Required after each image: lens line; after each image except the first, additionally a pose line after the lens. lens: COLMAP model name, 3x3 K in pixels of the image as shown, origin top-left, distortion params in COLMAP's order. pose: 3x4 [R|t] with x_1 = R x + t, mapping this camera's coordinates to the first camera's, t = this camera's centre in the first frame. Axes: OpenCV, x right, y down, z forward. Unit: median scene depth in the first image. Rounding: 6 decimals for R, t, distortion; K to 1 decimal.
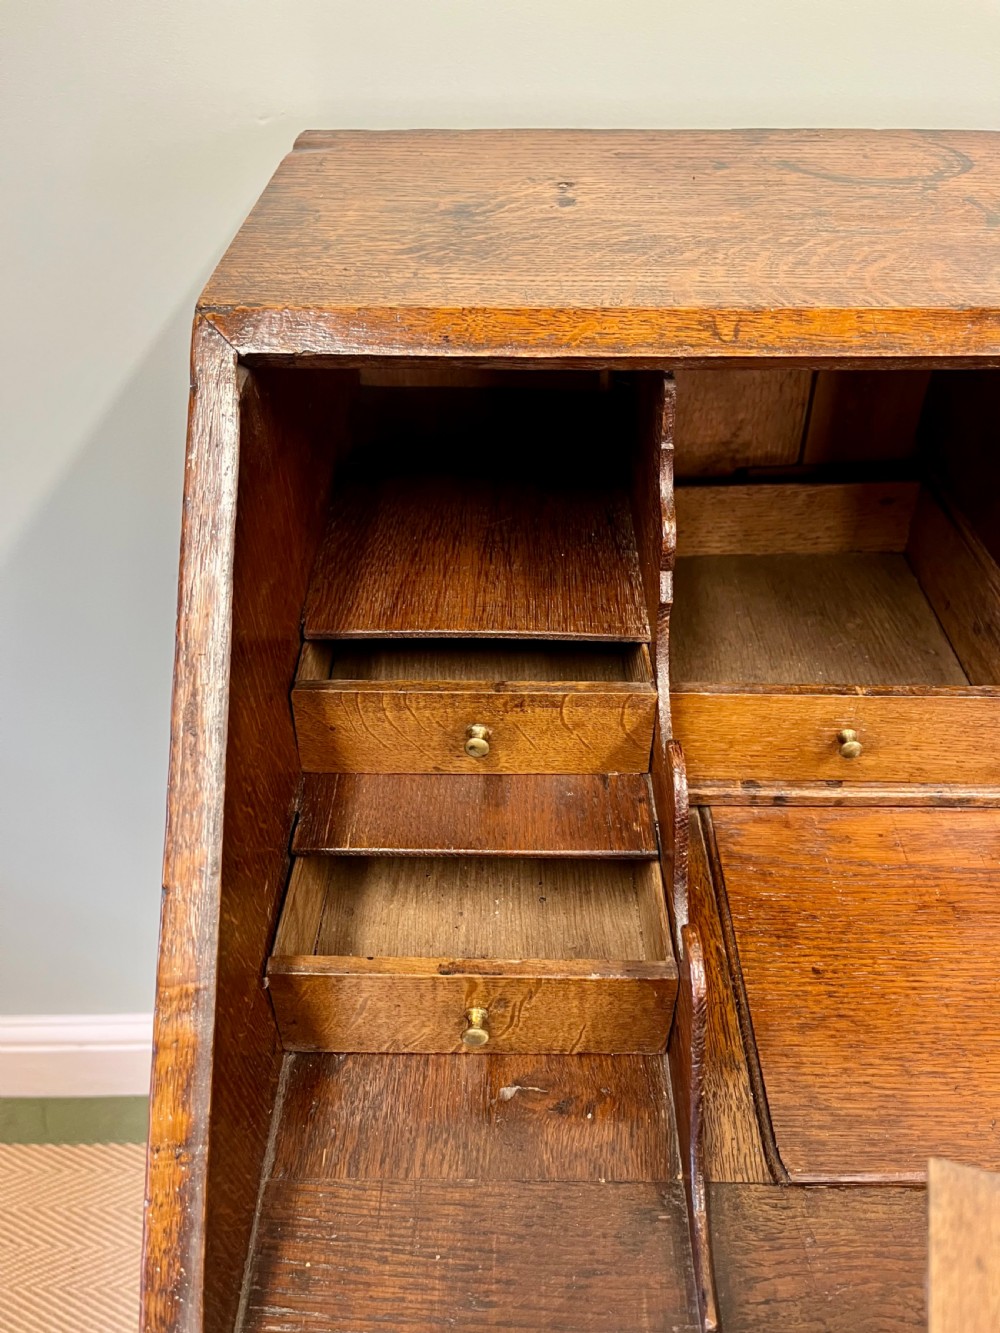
lens RADIAL K [[1015.7, 0, 507.3], [0, 1015.7, 666.5], [0, 0, 1]] dist [0.066717, -0.094682]
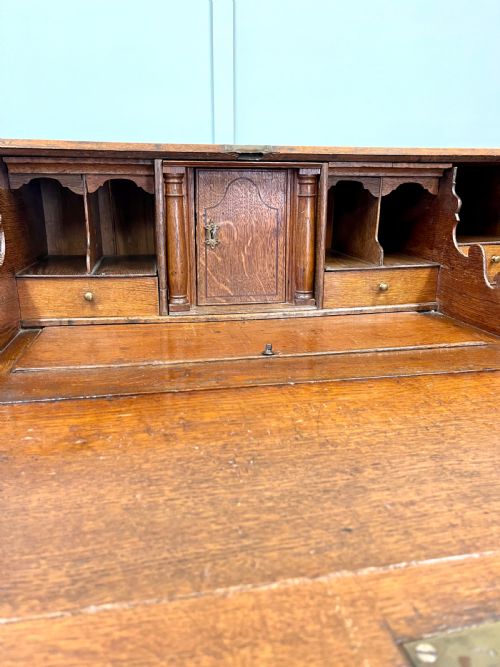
lens RADIAL K [[508.2, 0, 251.2], [0, 508.2, 336.6], [0, 0, 1]] dist [0.066717, -0.094682]
pose [[0.980153, -0.041944, 0.193757, 0.588131], [0.117288, 0.910649, -0.396183, 0.961266], [-0.159827, 0.411045, 0.897495, -0.410670]]
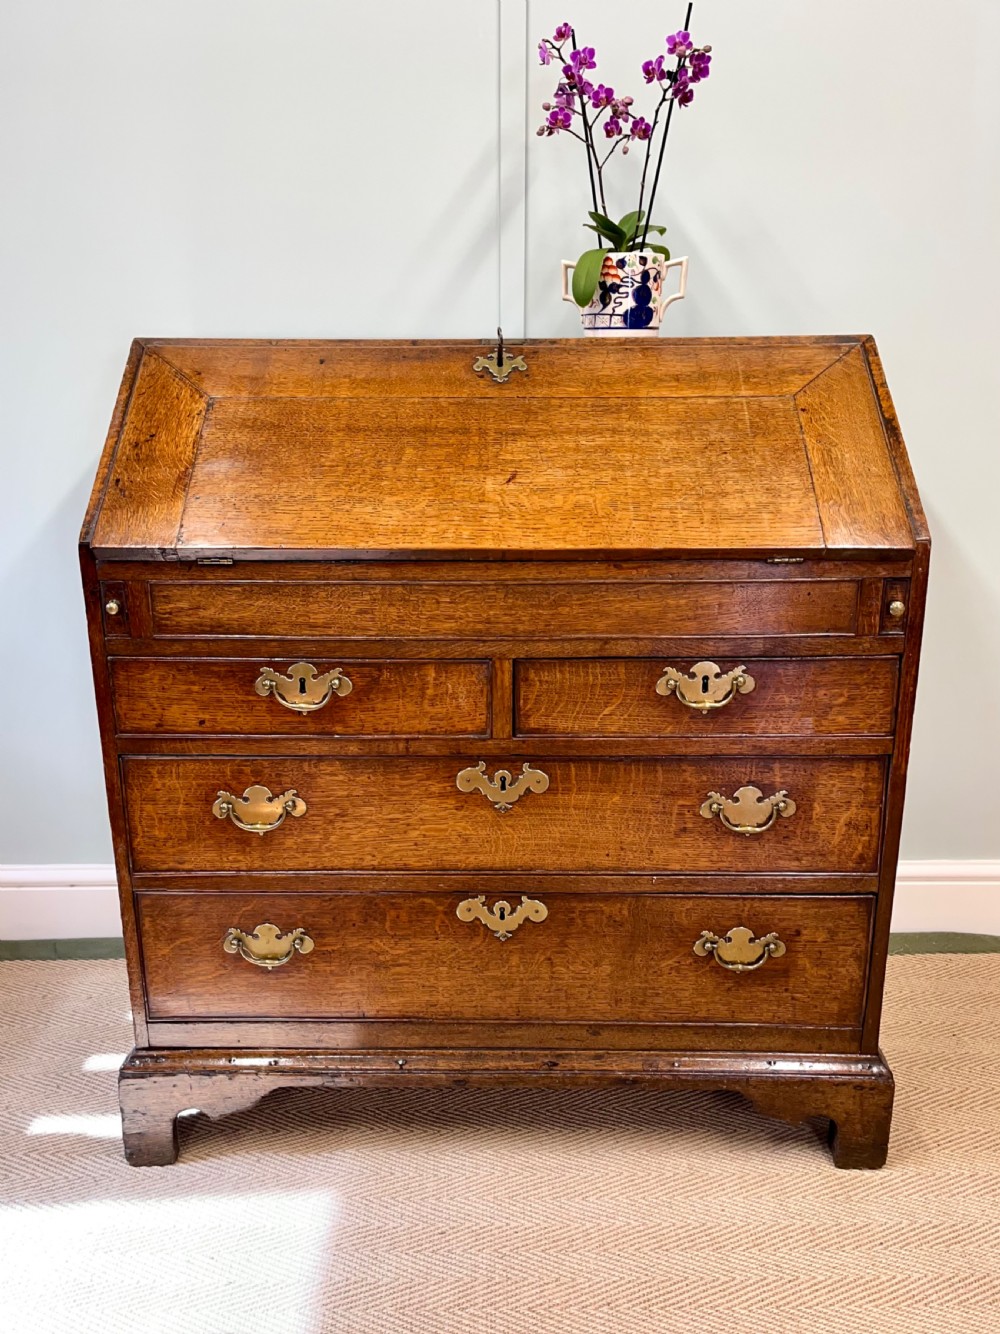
lens RADIAL K [[1089.4, 0, 492.0], [0, 1089.4, 684.1], [0, 0, 1]] dist [0.043492, -0.039619]
pose [[0.999979, 0.005268, -0.003709, 0.906587], [-0.006296, 0.921014, -0.389478, 2.088344], [0.001365, 0.389493, 0.921028, -1.940572]]
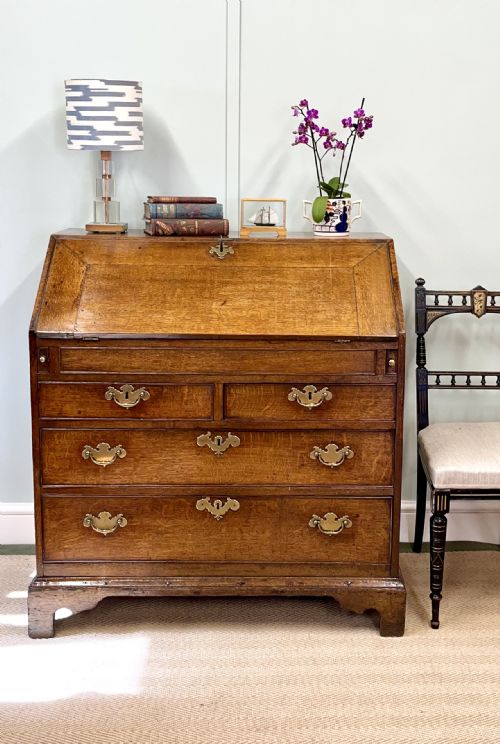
lens RADIAL K [[859.1, 0, 289.4], [0, 859.1, 315.3], [0, 0, 1]] dist [0.026689, 0.000000]
pose [[0.999122, 0.015818, 0.038784, 1.155969], [0.006406, 0.857349, -0.514695, 3.241763], [-0.041393, 0.514492, 0.856496, -4.003245]]
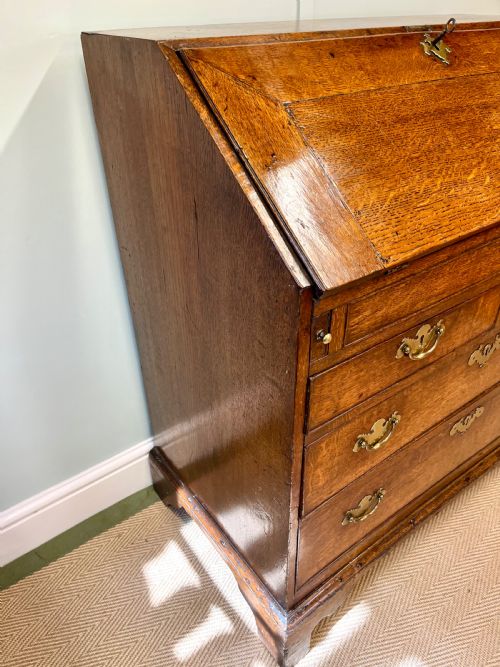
lens RADIAL K [[508.2, 0, 242.9], [0, 508.2, 339.2], [0, 0, 1]] dist [0.066717, -0.094682]
pose [[0.804570, -0.338490, 0.487946, -1.103985], [0.391480, 0.920159, -0.007191, 0.621897], [-0.446554, 0.196807, 0.872844, -0.400486]]
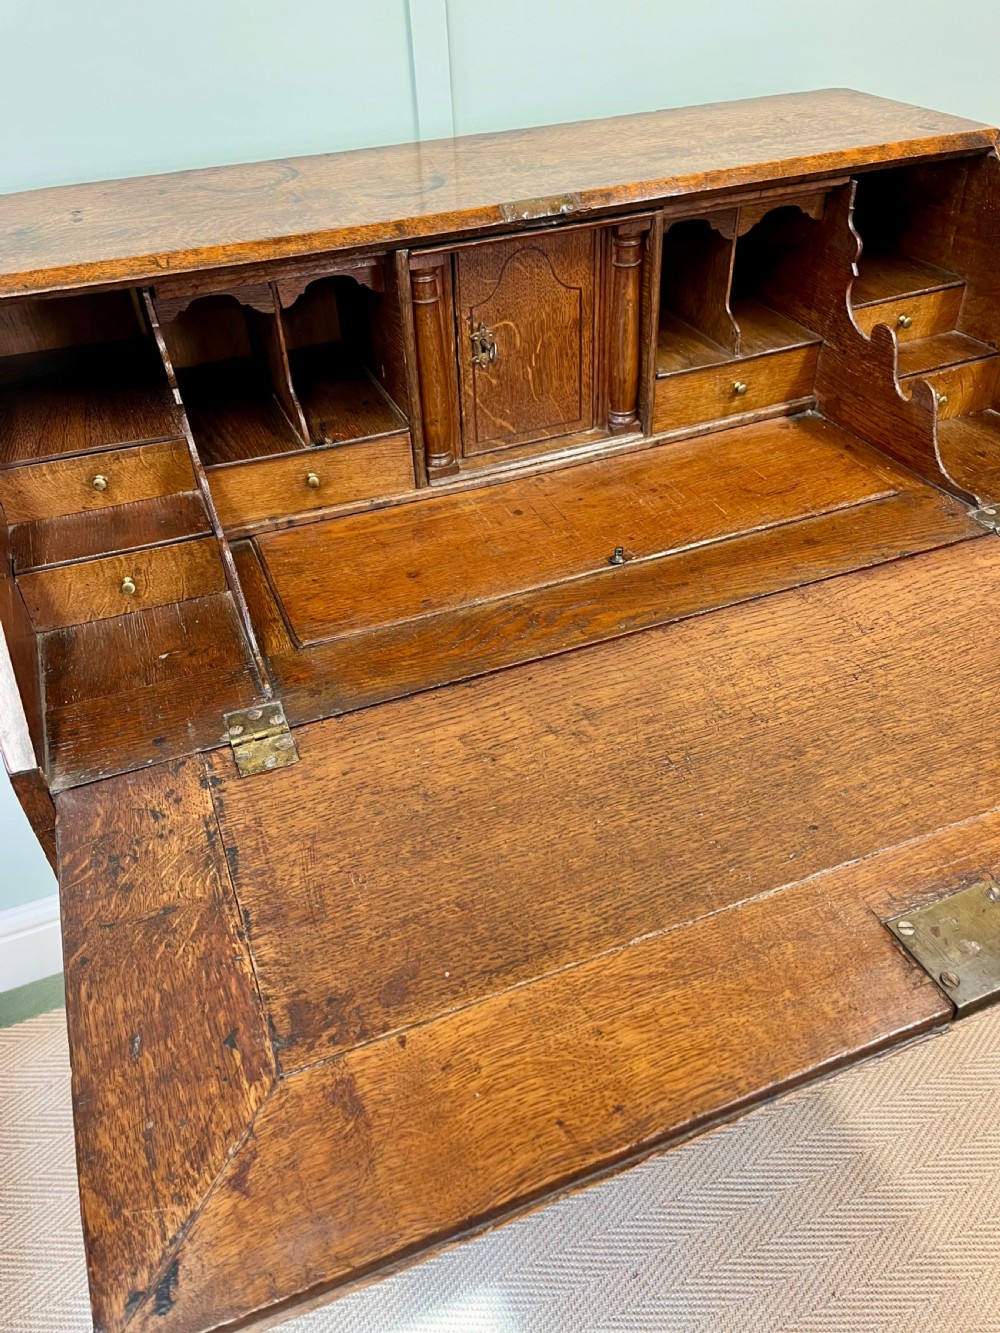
lens RADIAL K [[1015.7, 0, 498.4], [0, 1015.7, 670.4], [0, 0, 1]] dist [0.066717, -0.094682]
pose [[0.927875, -0.255569, 0.271537, 0.056063], [0.264038, 0.964496, 0.005528, 0.581280], [-0.263309, 0.066566, 0.962412, -1.041394]]
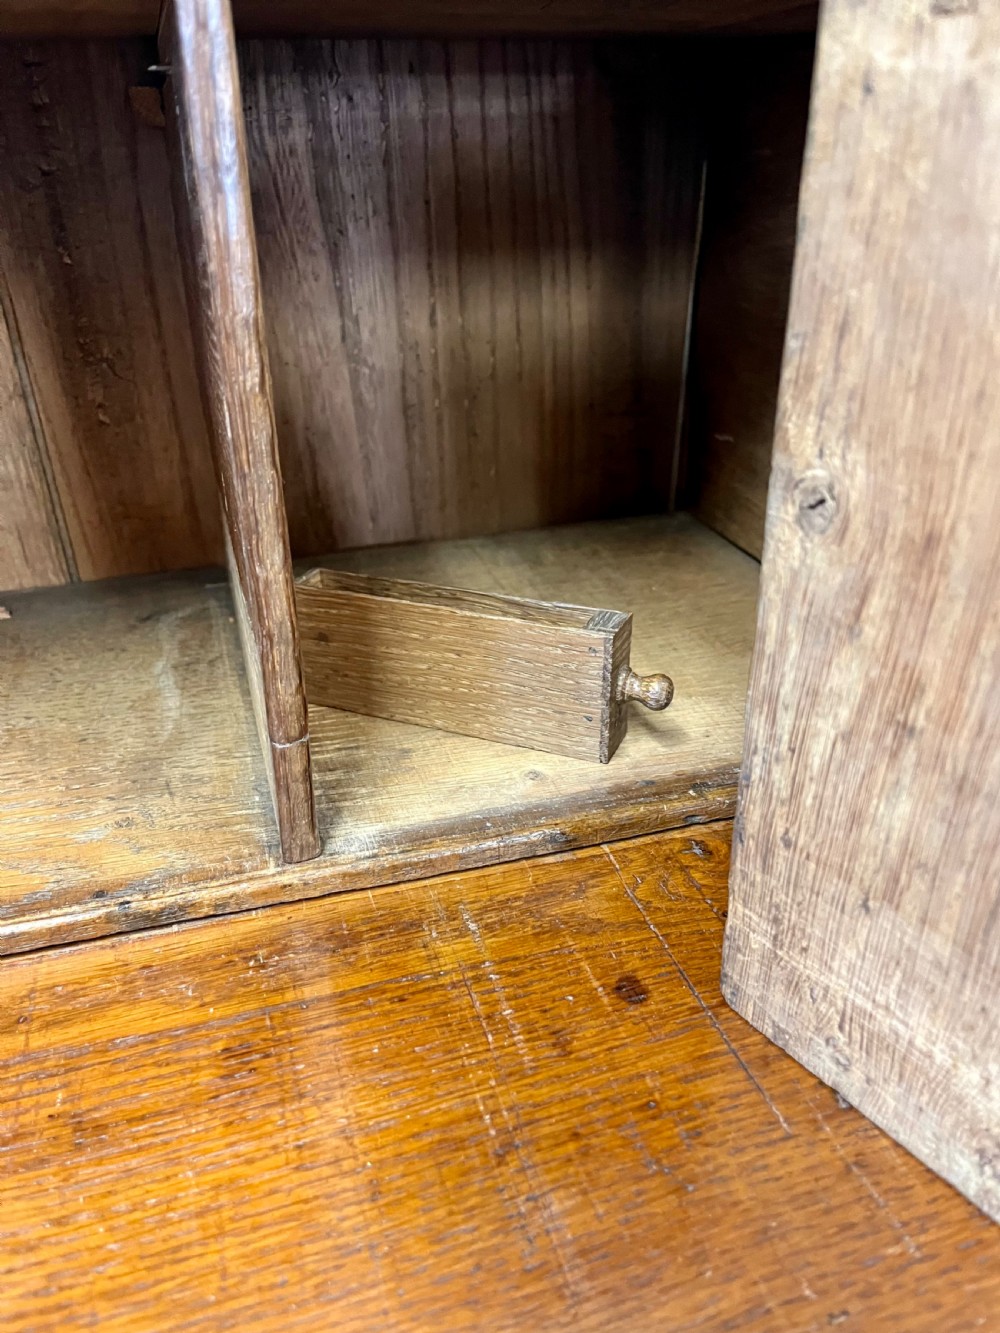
lens RADIAL K [[1015.7, 0, 493.2], [0, 1015.7, 688.9], [0, 0, 1]] dist [0.066717, -0.094682]
pose [[0.957041, -0.155126, 0.244968, 0.602615], [0.201952, 0.962850, -0.179262, 0.182853], [-0.208059, 0.221033, 0.952815, 0.498762]]
